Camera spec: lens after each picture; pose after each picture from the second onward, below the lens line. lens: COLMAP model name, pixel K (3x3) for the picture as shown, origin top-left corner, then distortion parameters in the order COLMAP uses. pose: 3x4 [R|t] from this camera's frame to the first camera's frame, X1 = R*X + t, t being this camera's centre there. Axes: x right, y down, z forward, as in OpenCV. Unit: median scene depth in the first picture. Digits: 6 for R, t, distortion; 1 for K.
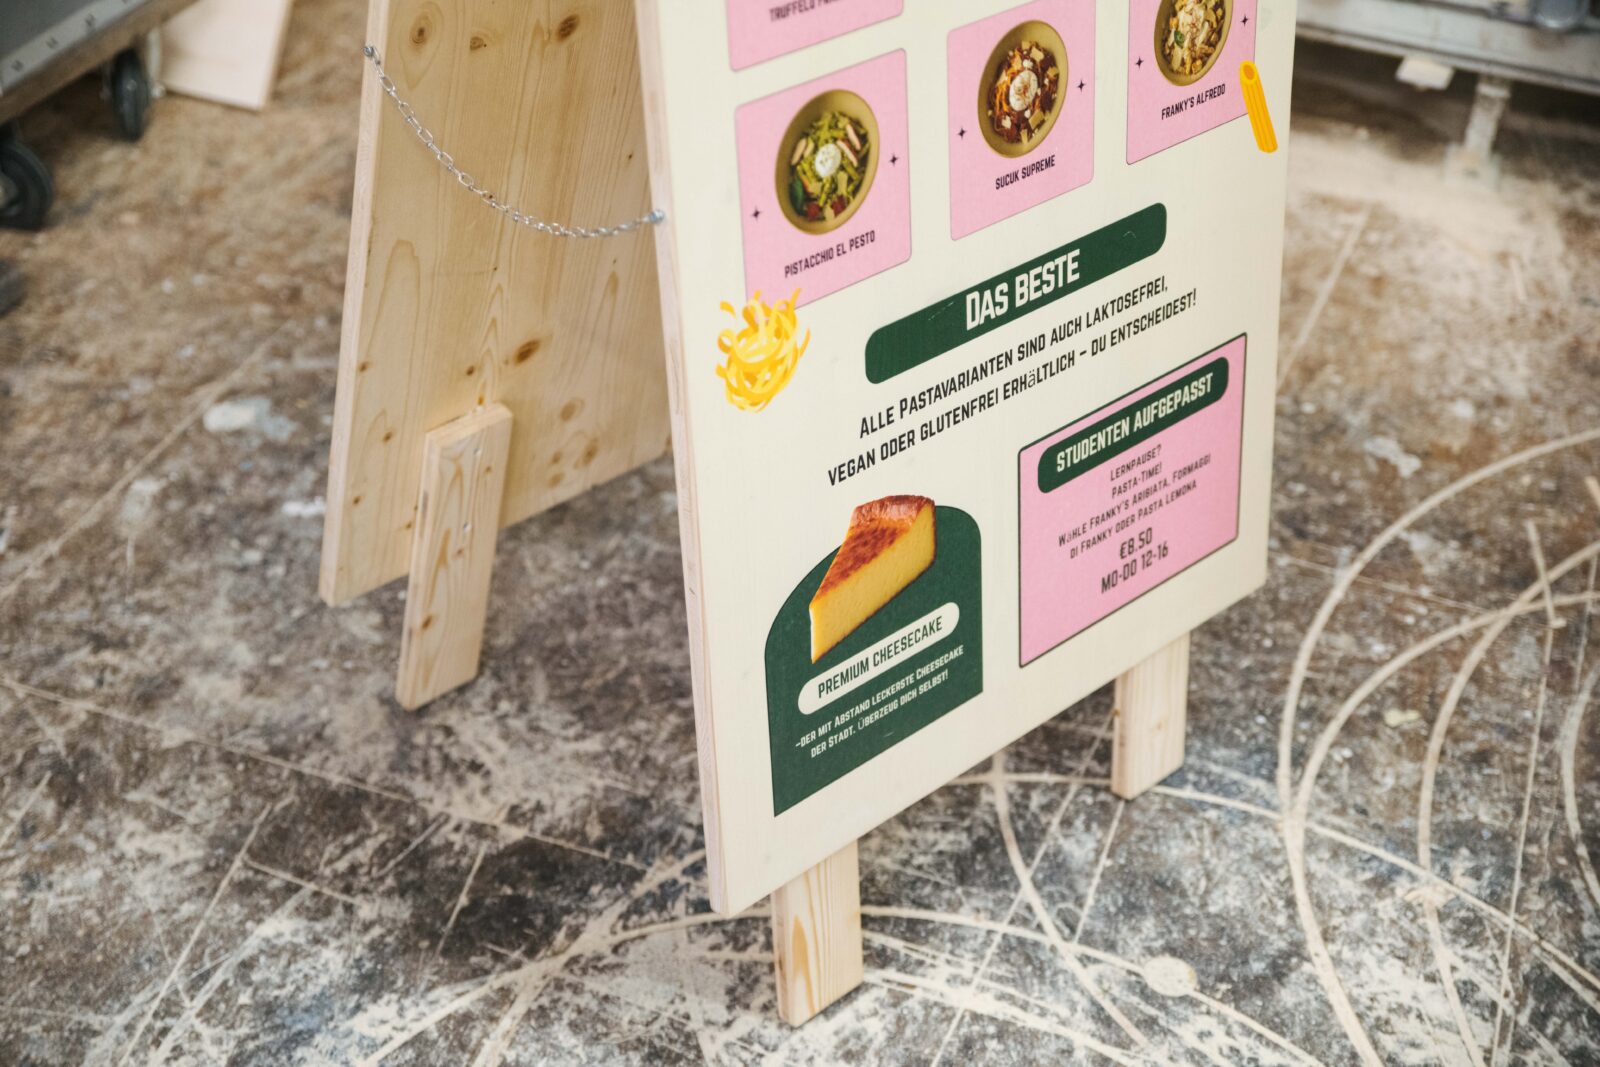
lens RADIAL K [[2389.0, 0, 800.0], [0, 2389.0, 533.5], [0, 0, 1]] dist [0.093507, 0.051095]
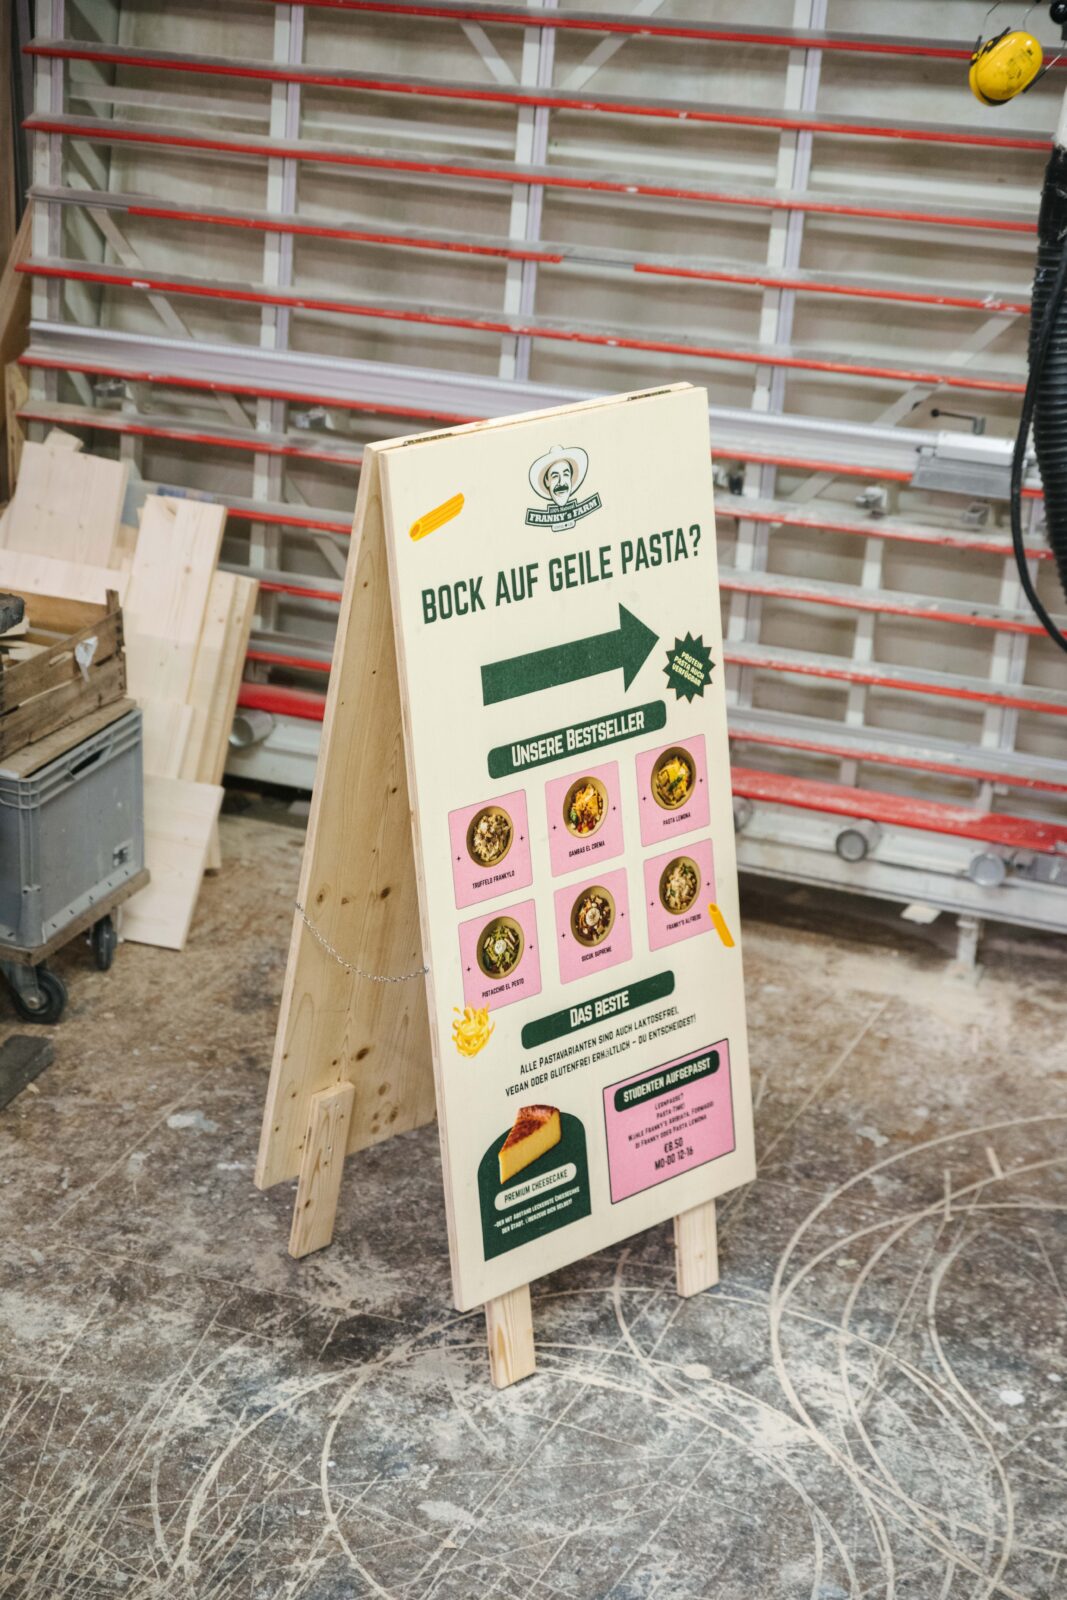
lens RADIAL K [[3109.0, 0, 533.5], [0, 3109.0, 800.0], [0, 0, 1]] dist [0.028968, 0.159992]
pose [[0.999348, -0.021283, -0.029164, 0.099560], [0.013820, 0.971751, -0.235606, 0.306416], [0.033355, 0.235049, 0.971411, -1.440100]]
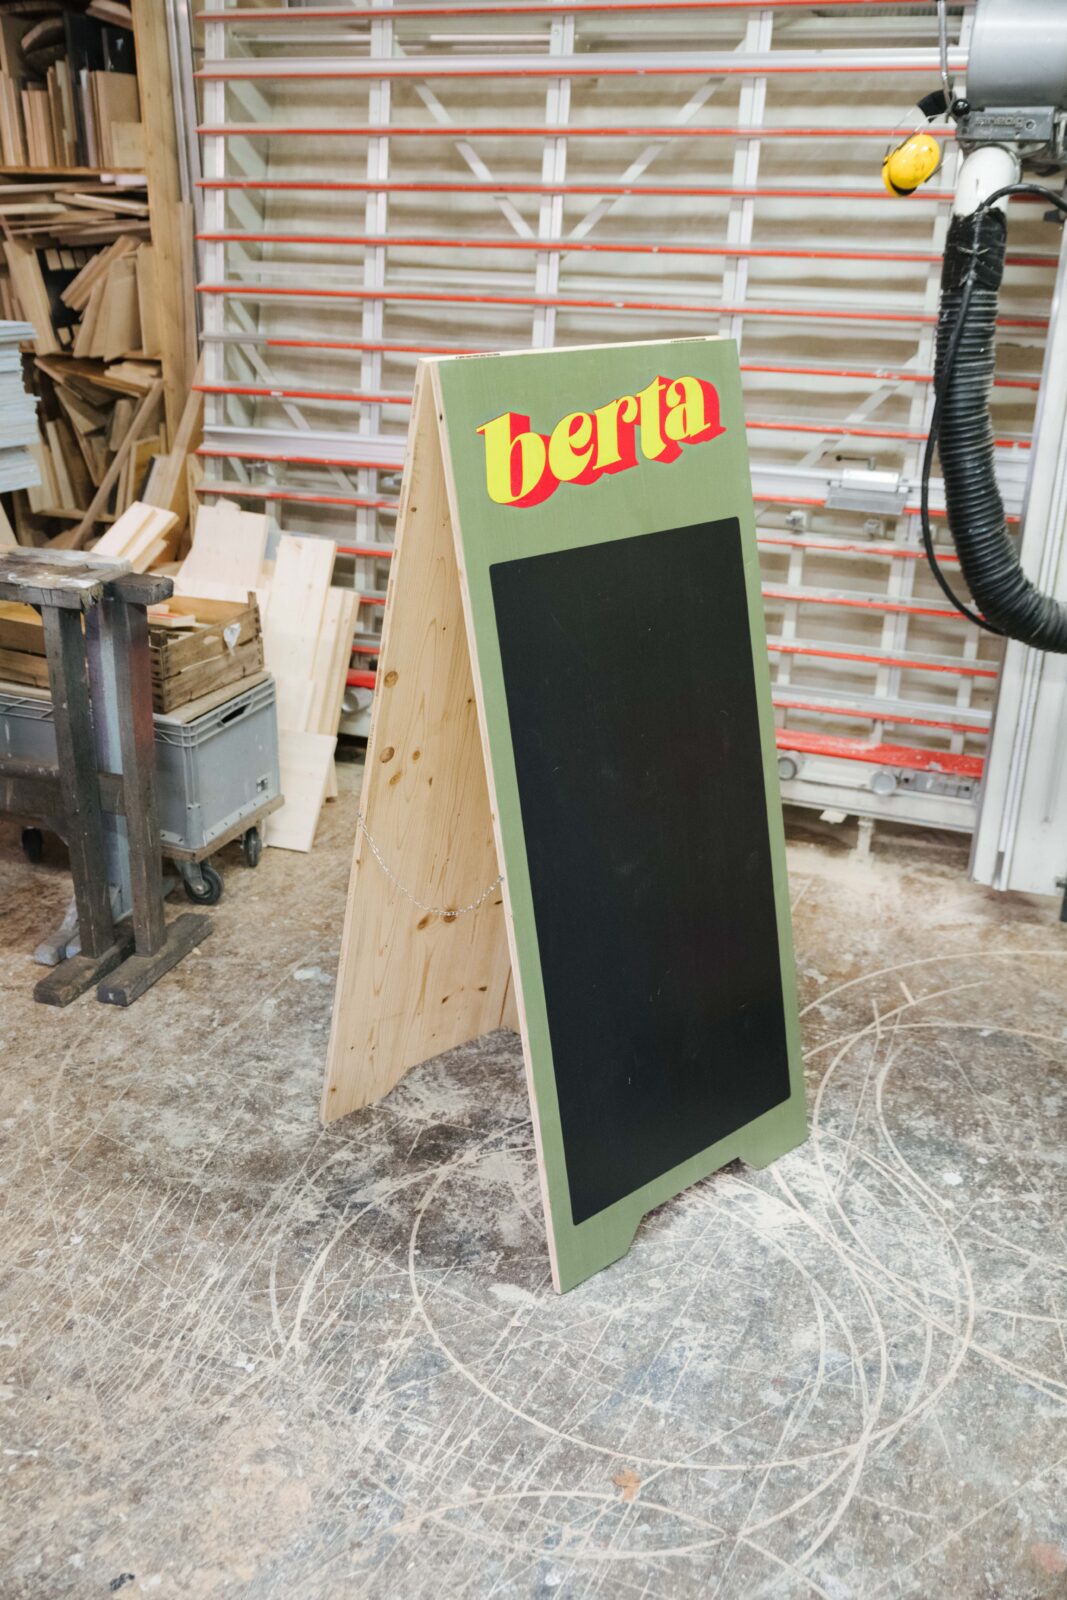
lens RADIAL K [[1570.8, 0, 533.5], [0, 1570.8, 800.0], [0, 0, 1]] dist [-0.116821, 0.002300]
pose [[0.998883, -0.039643, -0.025731, 0.033132], [0.032435, 0.971001, -0.236866, 0.182121], [0.034375, 0.235767, 0.971201, -0.587306]]
